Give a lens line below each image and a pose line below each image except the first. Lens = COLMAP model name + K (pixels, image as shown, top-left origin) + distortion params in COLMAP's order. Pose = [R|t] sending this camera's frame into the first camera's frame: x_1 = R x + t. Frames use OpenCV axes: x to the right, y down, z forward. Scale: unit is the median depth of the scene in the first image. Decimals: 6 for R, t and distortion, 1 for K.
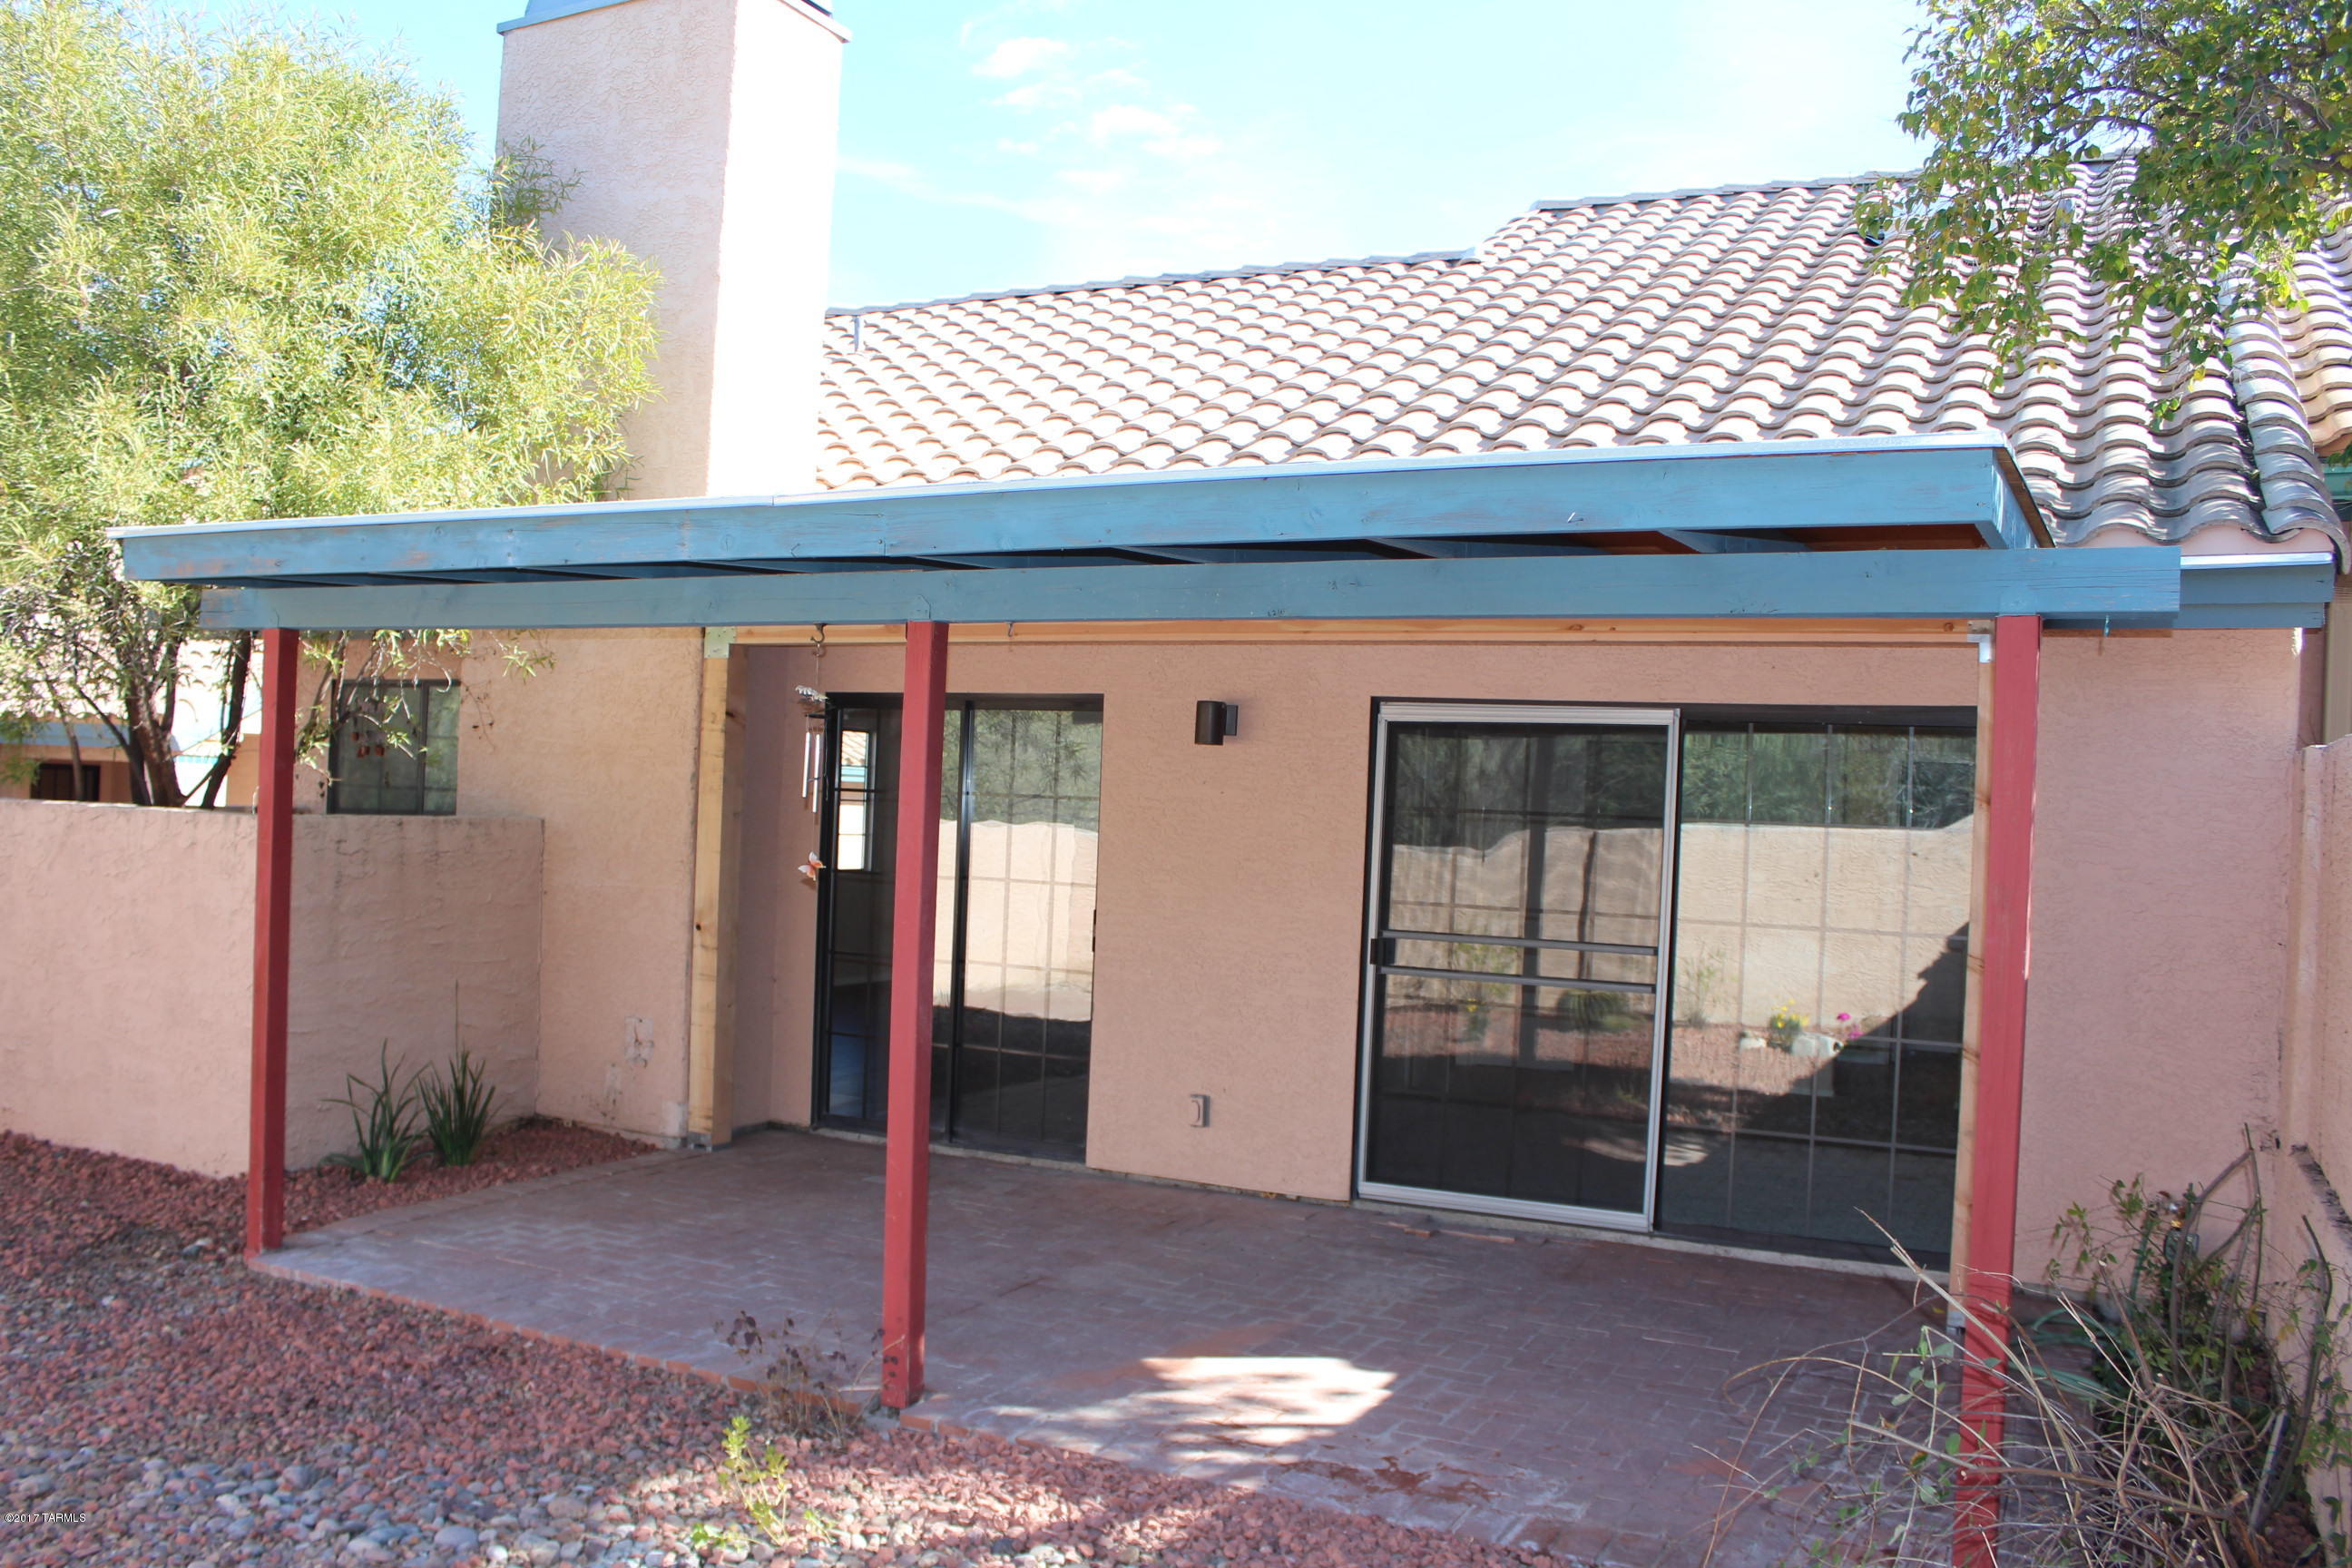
lens RADIAL K [[1978.3, 0, 1163.2], [0, 1978.3, 790.4], [0, 0, 1]] dist [-0.164664, 0.152729]
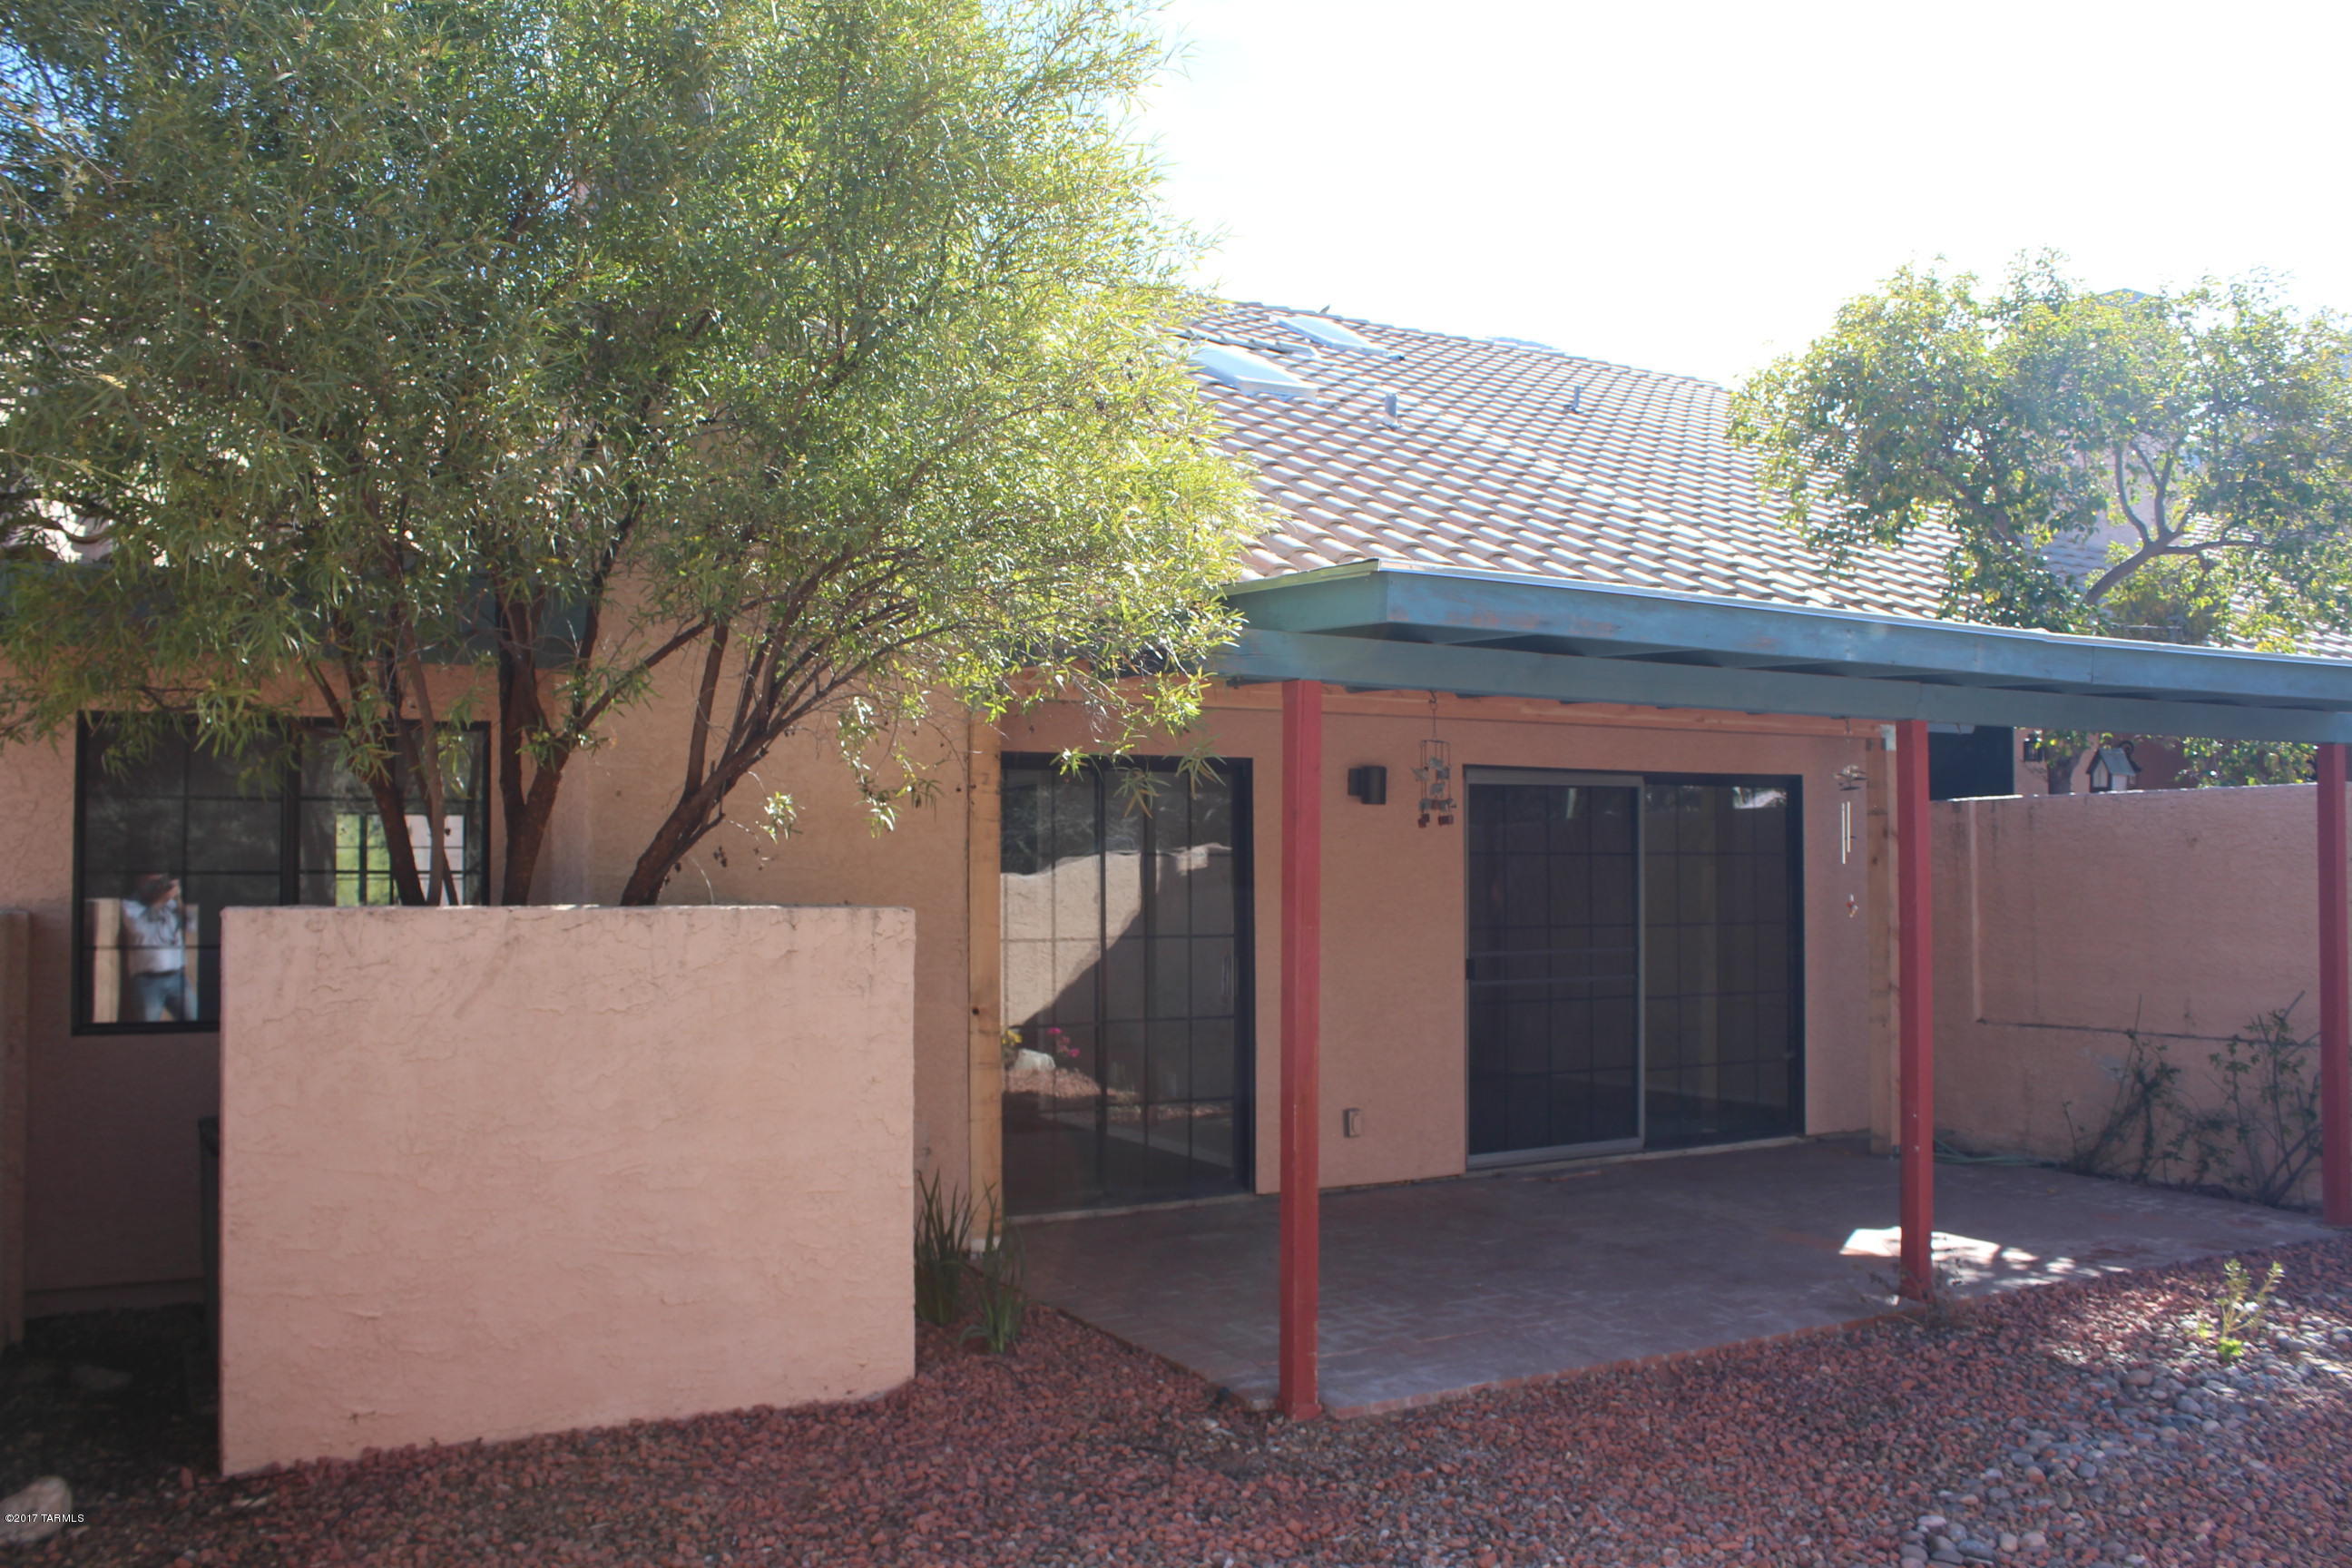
lens RADIAL K [[1978.3, 0, 1163.2], [0, 1978.3, 790.4], [0, 0, 1]] dist [-0.164664, 0.152729]
pose [[0.556448, -0.002961, 0.830877, -1.020514], [0.020898, 0.999727, -0.010432, -0.021567], [-0.830619, 0.023169, 0.556358, 0.462939]]
